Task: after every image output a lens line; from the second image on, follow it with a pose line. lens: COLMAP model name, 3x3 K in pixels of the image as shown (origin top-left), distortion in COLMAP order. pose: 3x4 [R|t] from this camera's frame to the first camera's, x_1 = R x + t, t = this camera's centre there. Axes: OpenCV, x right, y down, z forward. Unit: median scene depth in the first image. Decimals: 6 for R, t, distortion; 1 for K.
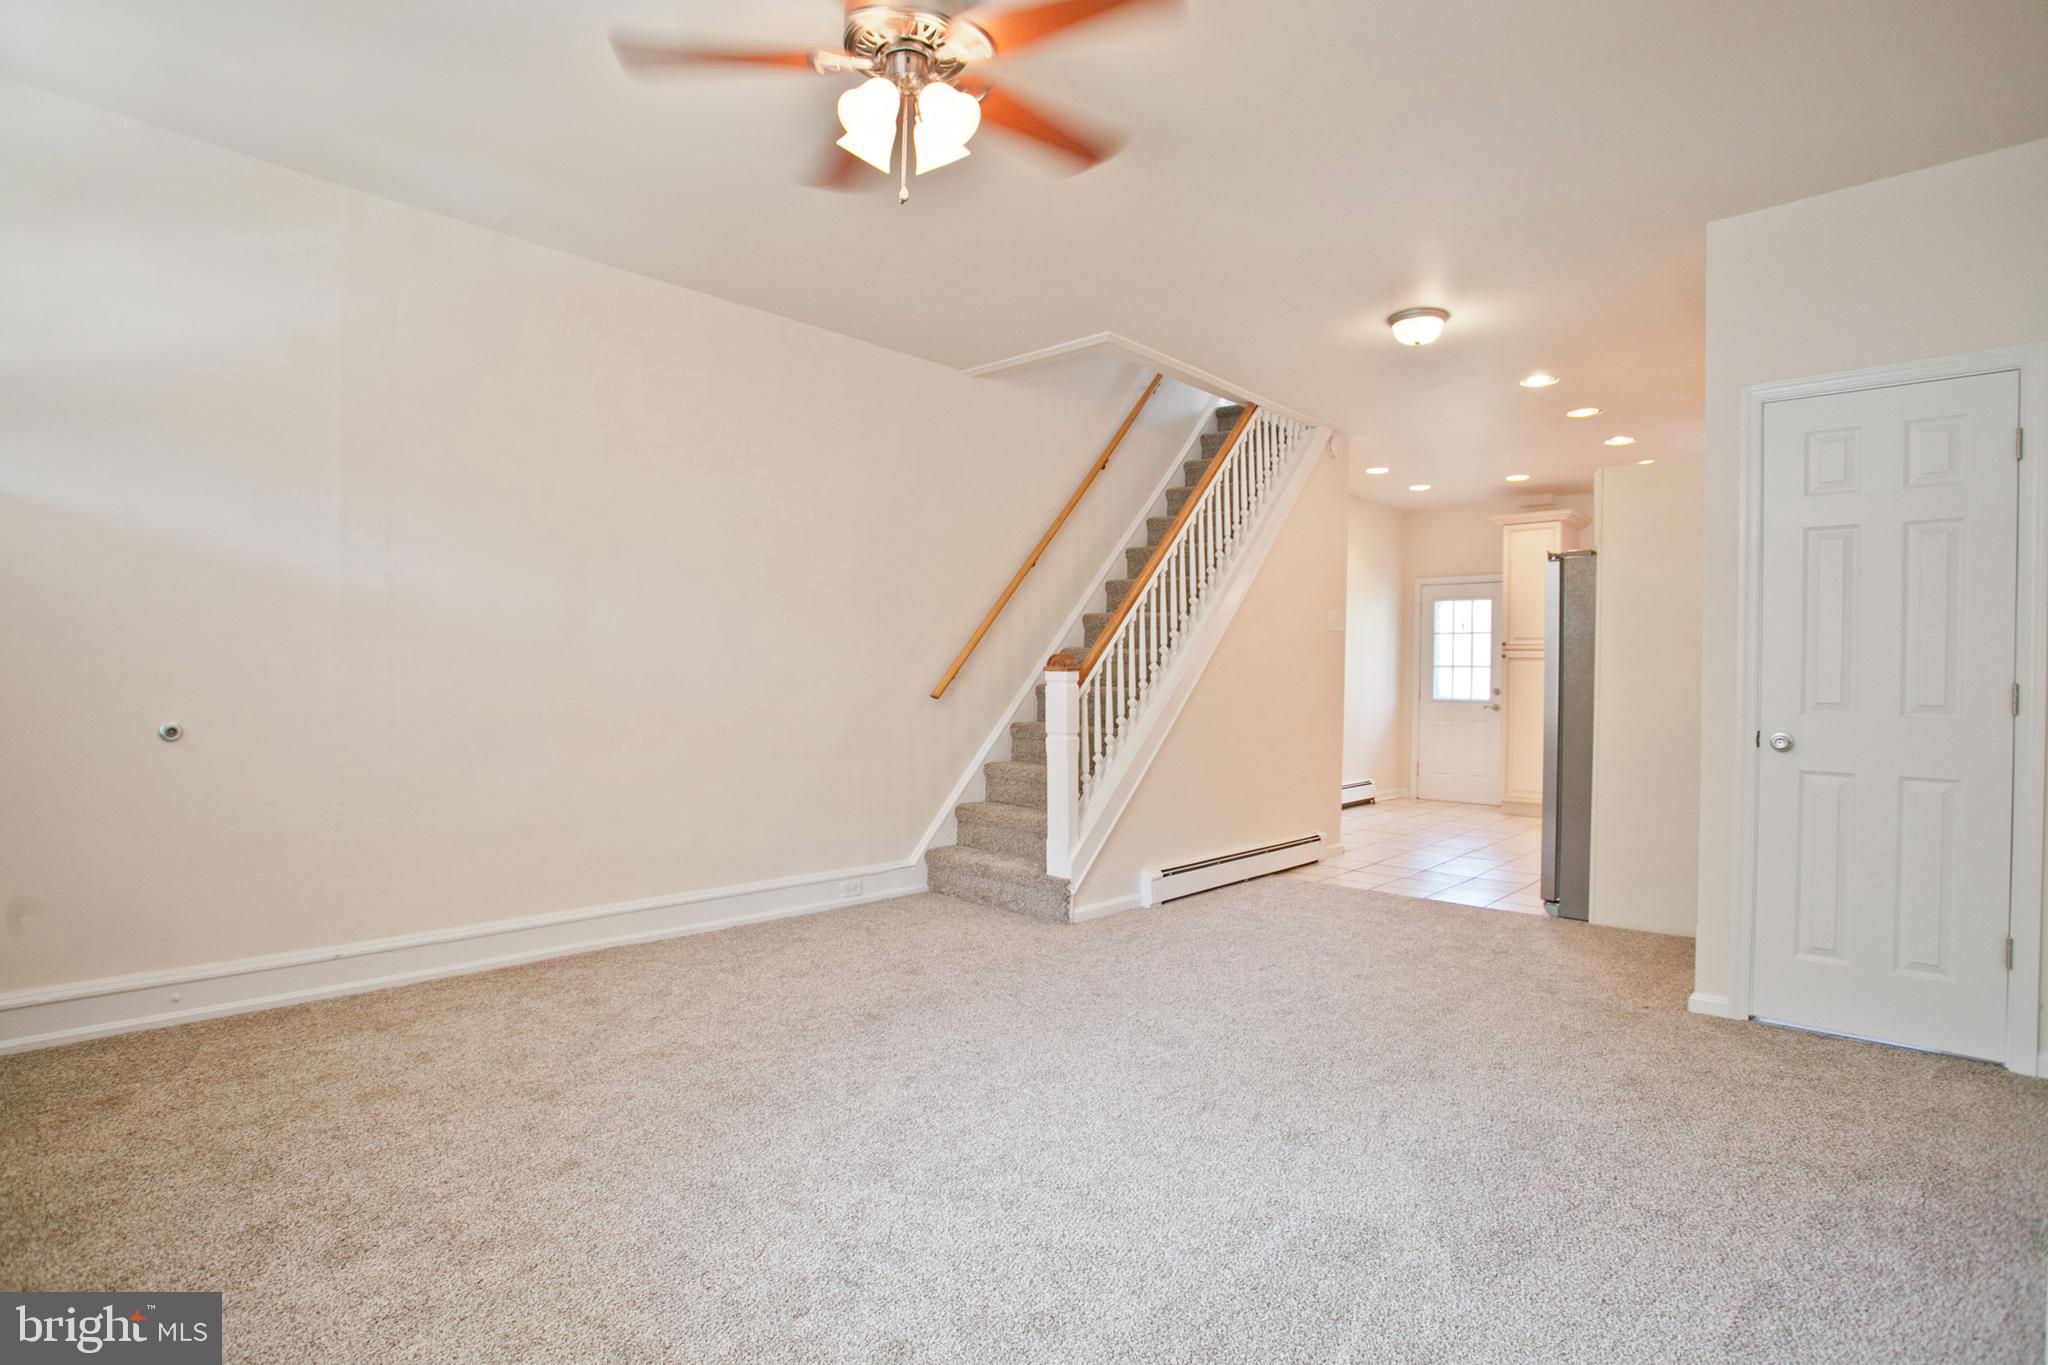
lens RADIAL K [[1025.4, 0, 996.9], [0, 1025.4, 681.6], [0, 0, 1]] dist [-0.082307, 0.034572]
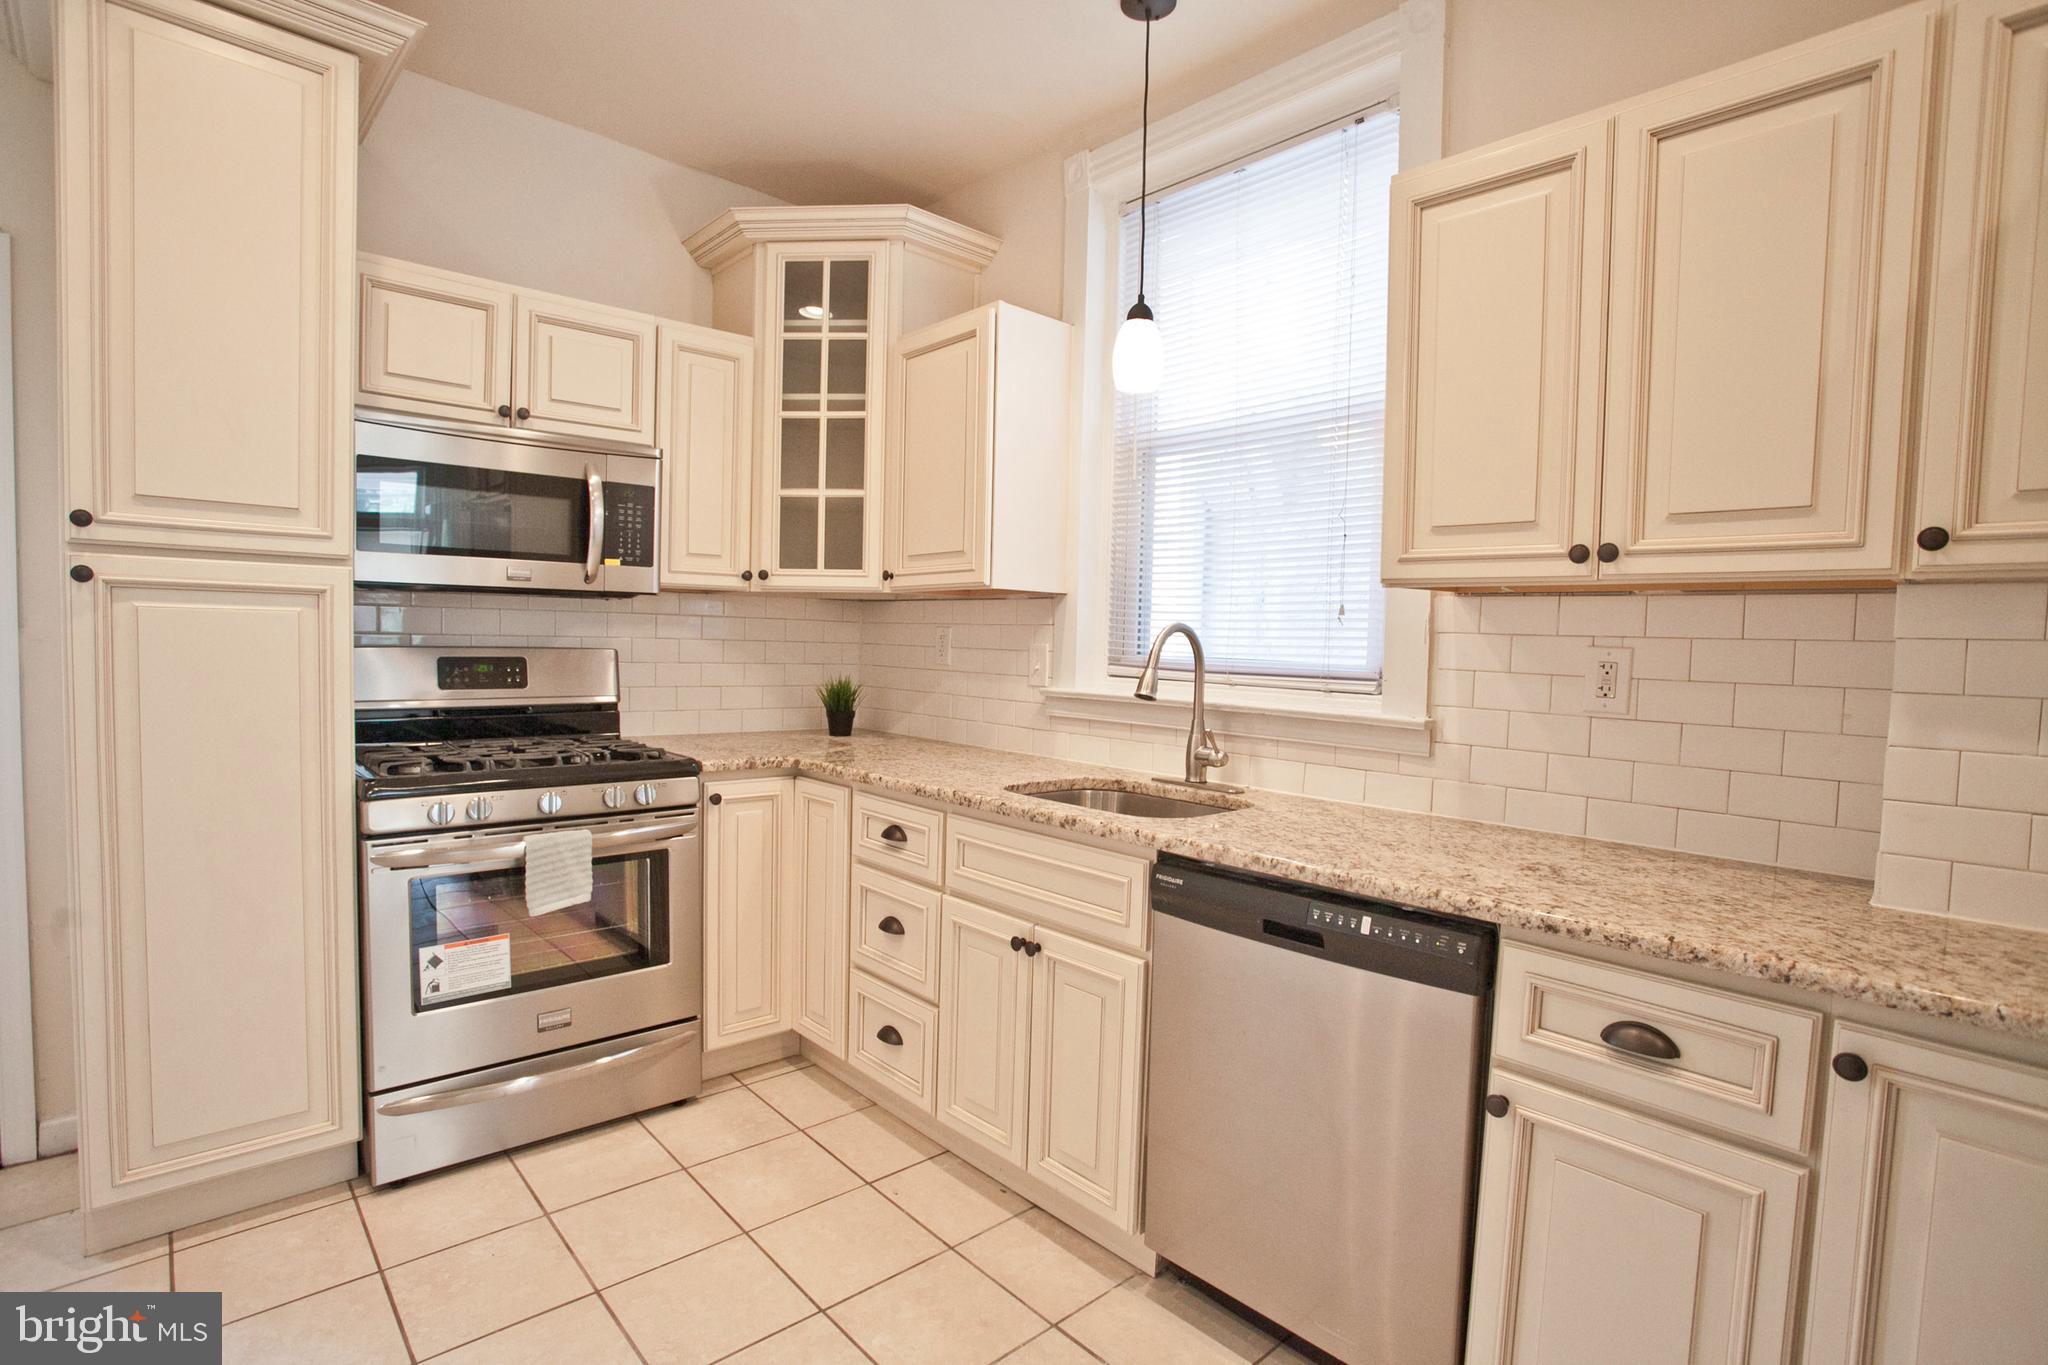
lens RADIAL K [[996.8, 0, 1022.7], [0, 996.8, 688.5], [0, 0, 1]] dist [-0.071712, 0.028904]
pose [[0.068511, -0.065224, 0.995516, 0.551408], [-0.018602, 0.997604, 0.066641, -0.032224], [-0.997477, -0.023084, 0.067133, 1.391894]]
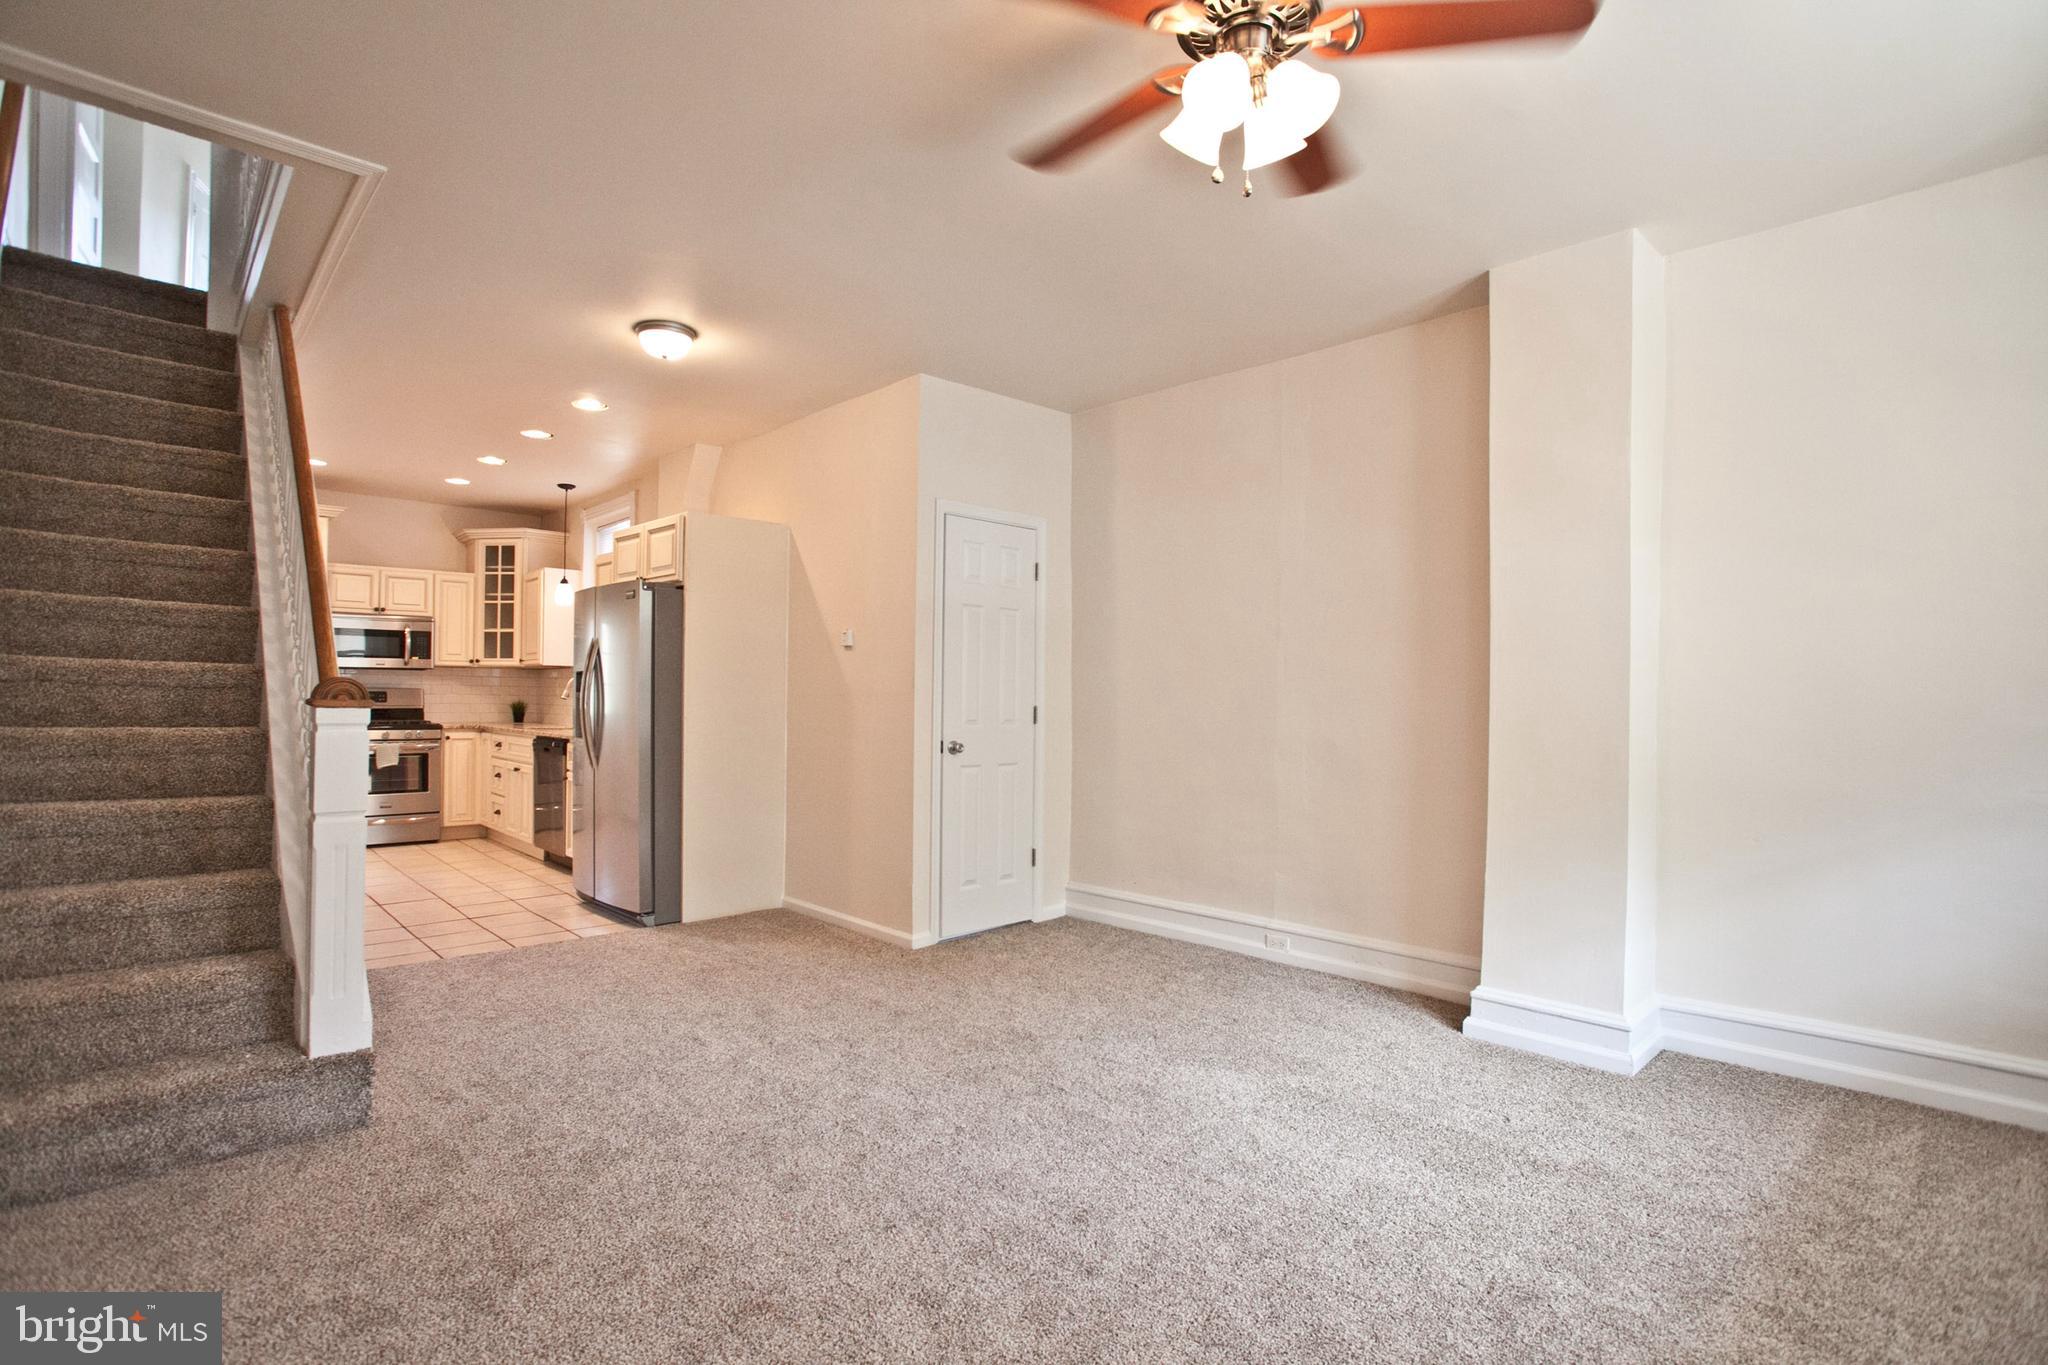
lens RADIAL K [[996.8, 0, 1022.7], [0, 996.8, 688.5], [0, 0, 1]] dist [-0.071712, 0.028904]
pose [[0.049747, -0.008403, 0.998726, -0.475557], [-0.002321, 0.999961, 0.008529, -0.027583], [-0.998759, -0.002742, 0.049726, 0.569250]]
